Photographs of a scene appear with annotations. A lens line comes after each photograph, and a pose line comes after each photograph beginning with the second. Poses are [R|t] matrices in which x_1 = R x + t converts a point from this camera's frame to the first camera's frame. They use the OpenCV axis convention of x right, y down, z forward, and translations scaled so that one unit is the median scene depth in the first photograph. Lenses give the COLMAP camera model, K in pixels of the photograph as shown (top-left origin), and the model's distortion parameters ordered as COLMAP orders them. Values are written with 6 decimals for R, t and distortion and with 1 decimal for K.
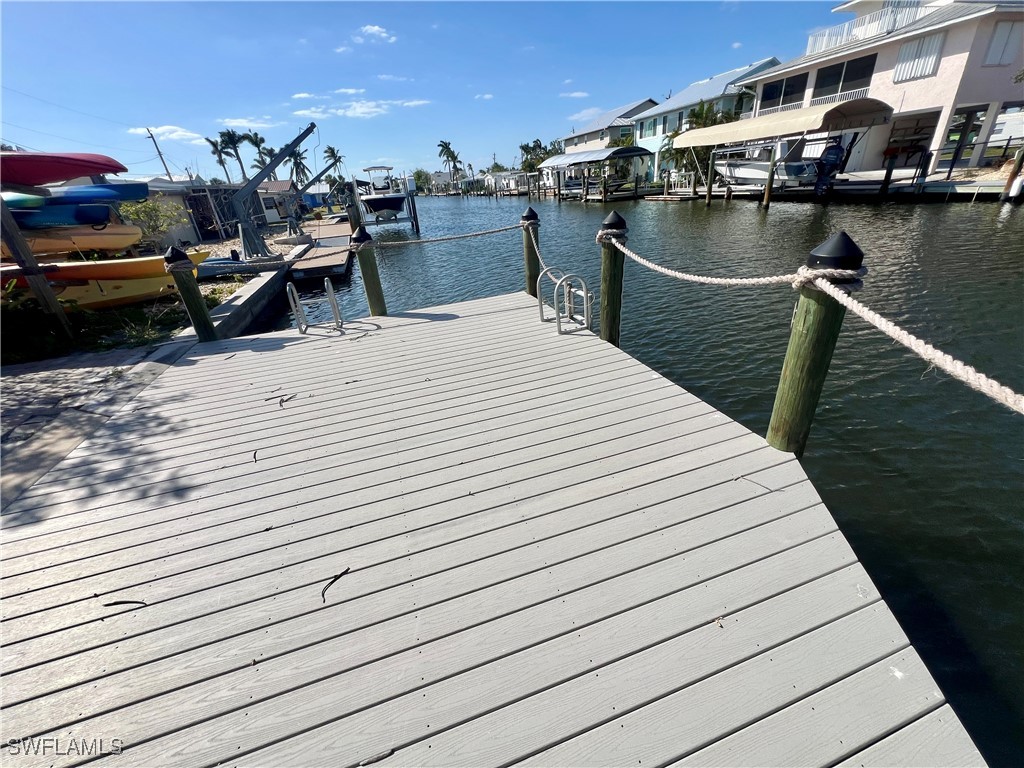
lens RADIAL K [[406.6, 0, 512.0], [0, 406.6, 384.0], [0, 0, 1]] dist [-0.009460, 0.000469]
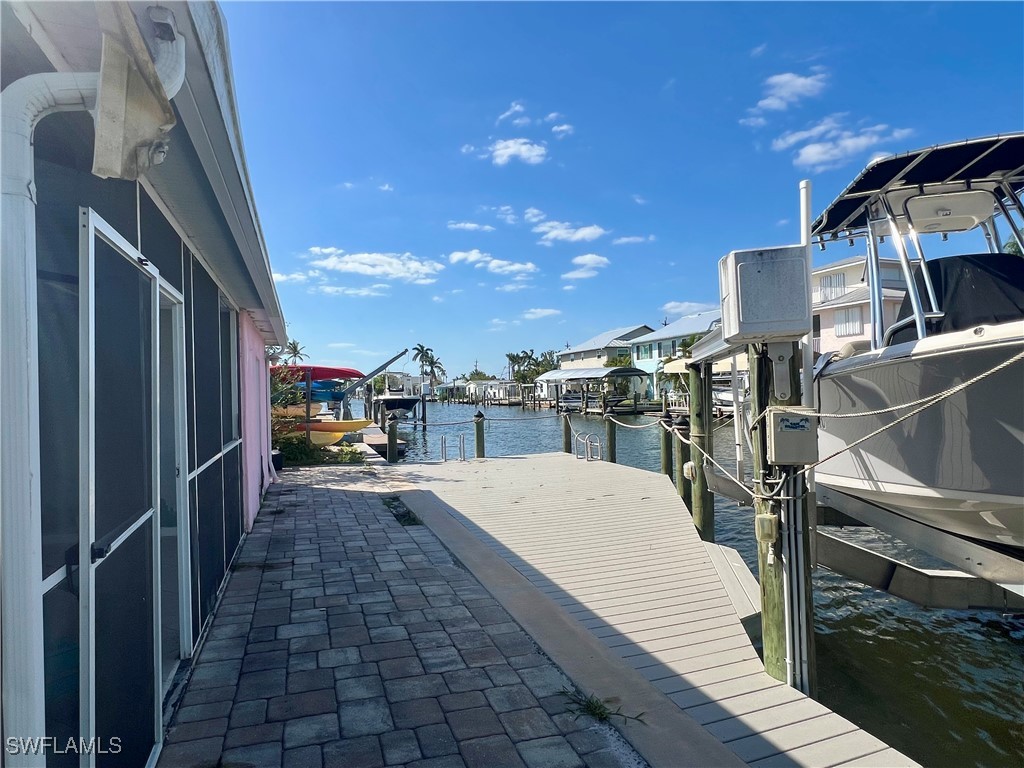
lens RADIAL K [[569.1, 0, 507.3], [0, 569.1, 389.1], [0, 0, 1]] dist [0.035950, 0.000071]
pose [[0.997688, 0.058354, 0.034824, -0.052616], [-0.036472, 0.892212, -0.450142, 0.111072], [-0.057338, 0.447831, 0.892278, -0.220810]]
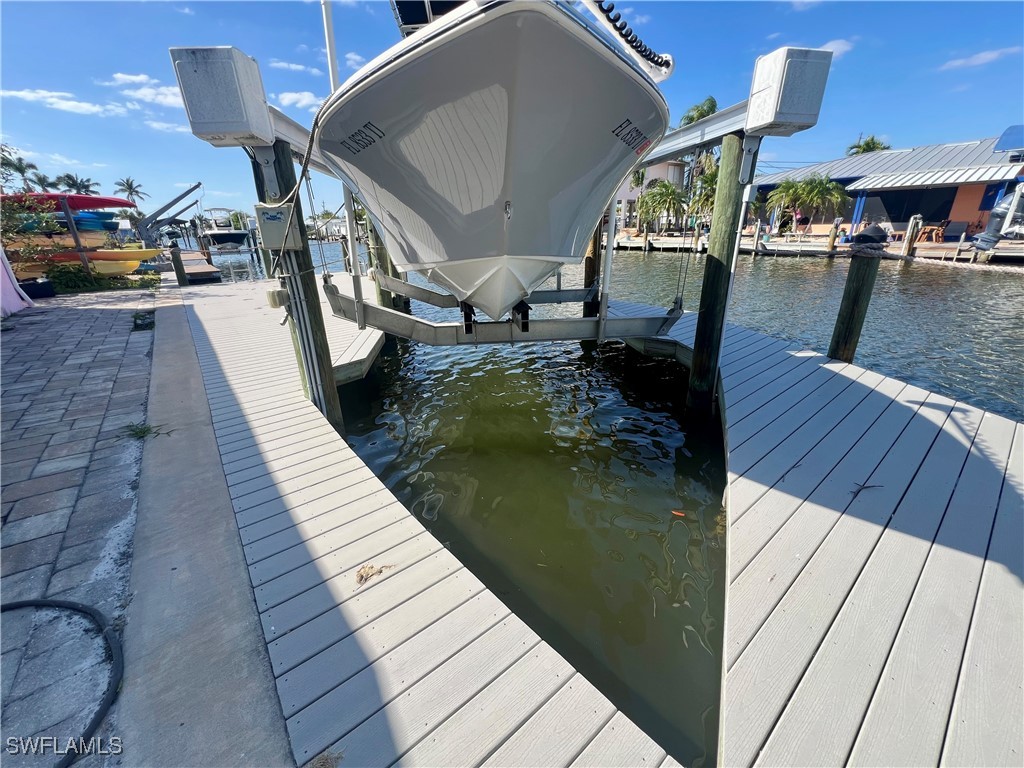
lens RADIAL K [[406.6, 0, 512.0], [0, 406.6, 384.0], [0, 0, 1]] dist [-0.009460, 0.000469]
pose [[0.931511, -0.074079, 0.356088, 0.010157], [0.112942, 0.989554, -0.089590, 0.120925], [-0.345732, 0.123672, 0.930148, -0.230649]]
